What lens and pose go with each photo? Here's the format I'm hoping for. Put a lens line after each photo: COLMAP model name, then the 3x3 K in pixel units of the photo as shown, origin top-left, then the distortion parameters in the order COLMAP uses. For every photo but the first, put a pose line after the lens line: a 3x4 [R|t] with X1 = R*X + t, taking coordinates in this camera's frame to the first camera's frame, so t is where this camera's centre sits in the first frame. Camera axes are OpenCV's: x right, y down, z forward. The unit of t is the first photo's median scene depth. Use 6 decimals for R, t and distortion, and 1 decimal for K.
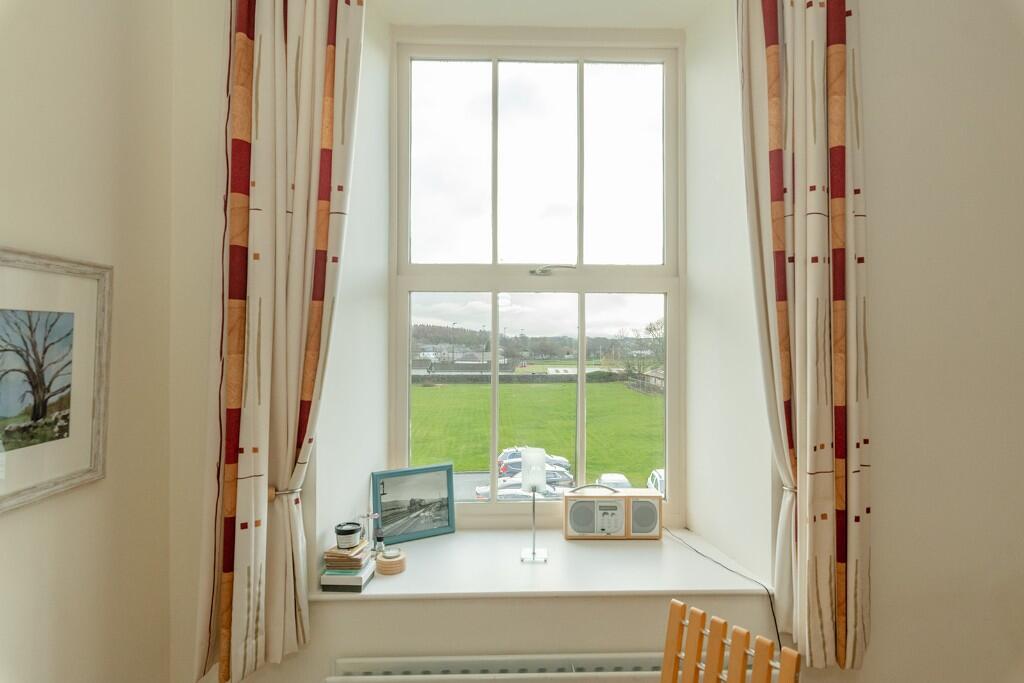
lens RADIAL K [[560.2, 0, 516.7], [0, 560.2, 332.0], [0, 0, 1]] dist [0.002969, 0.000435]
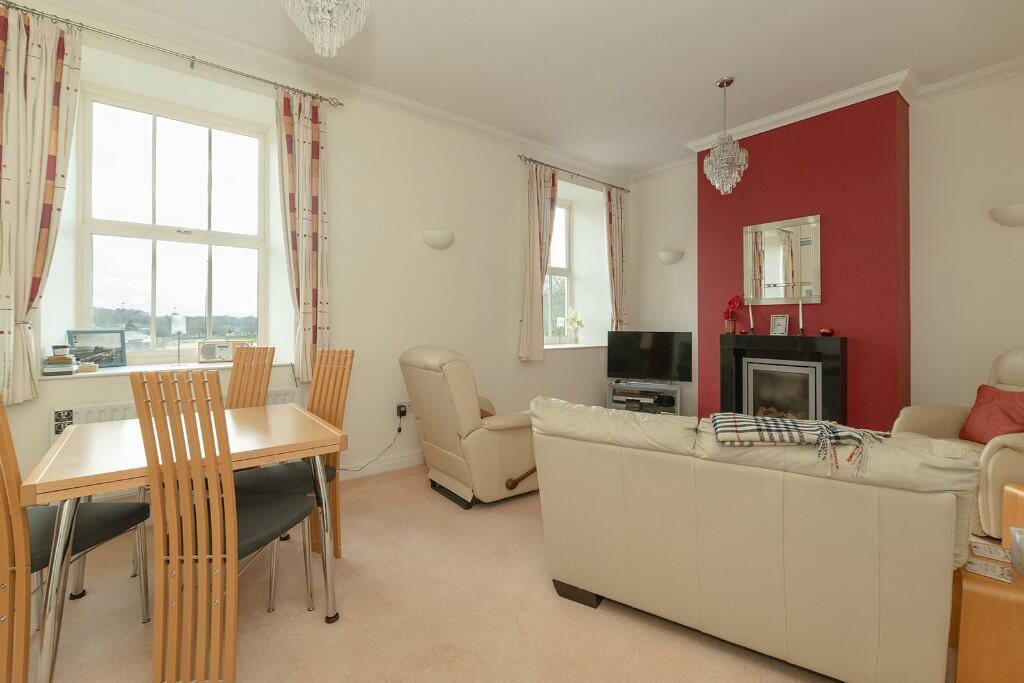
lens RADIAL K [[449.8, 0, 518.7], [0, 449.8, 316.5], [0, 0, 1]] dist [-0.000179, -0.000514]
pose [[0.788074, 0.003122, 0.615573, -0.003979], [-0.009100, 0.999937, 0.006578, 0.238850], [-0.615514, -0.010786, 0.788052, -1.360948]]
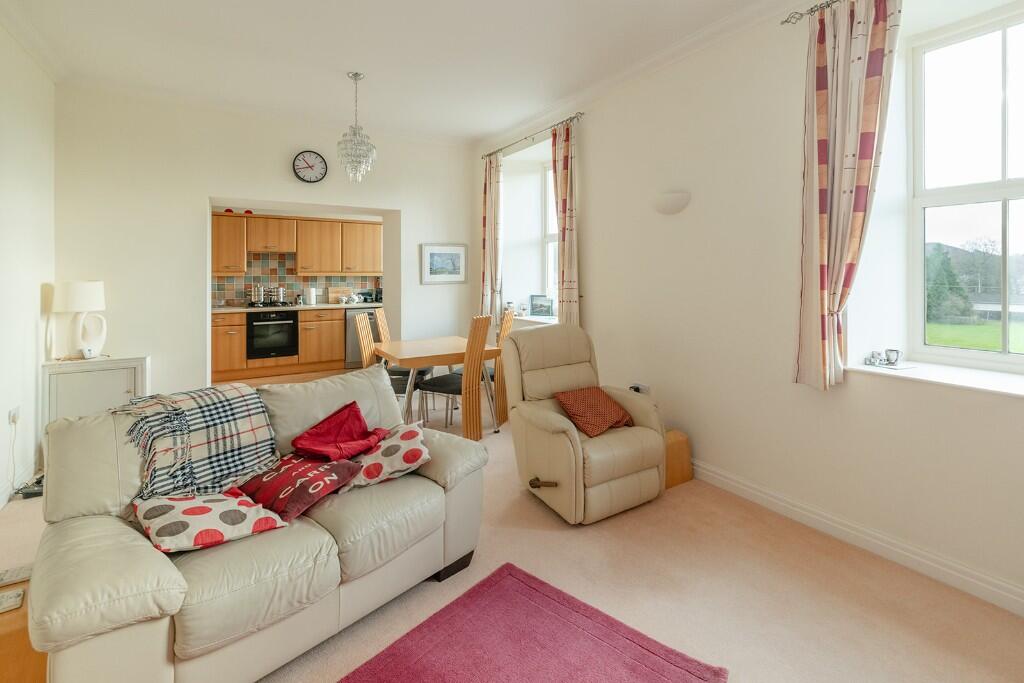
lens RADIAL K [[449.8, 0, 522.1], [0, 449.8, 277.7], [0, 0, 1]] dist [-0.000179, -0.000514]
pose [[0.524649, 0.011493, -0.851241, 2.827578], [0.015726, 0.999607, 0.023189, 0.097959], [0.851174, -0.025553, 0.524262, -0.728172]]
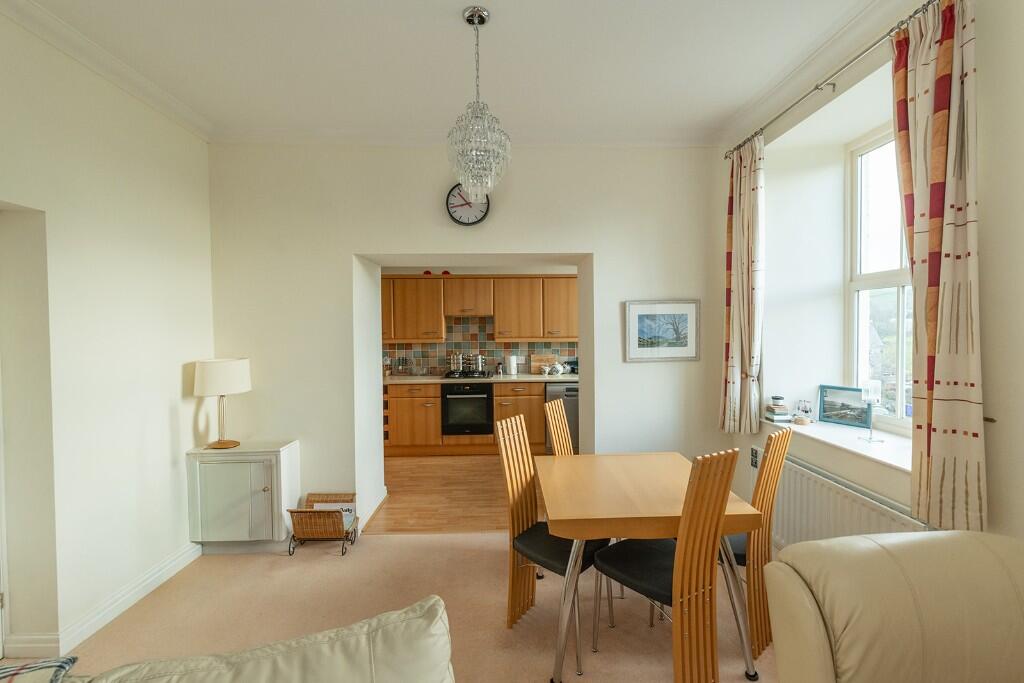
lens RADIAL K [[449.8, 0, 516.5], [0, 449.8, 336.0], [0, 0, 1]] dist [-0.000179, -0.000514]
pose [[0.014561, 0.019093, -0.999712, 1.745351], [0.026650, 0.999455, 0.019476, 0.020868], [0.999539, -0.026926, 0.014044, -0.144334]]
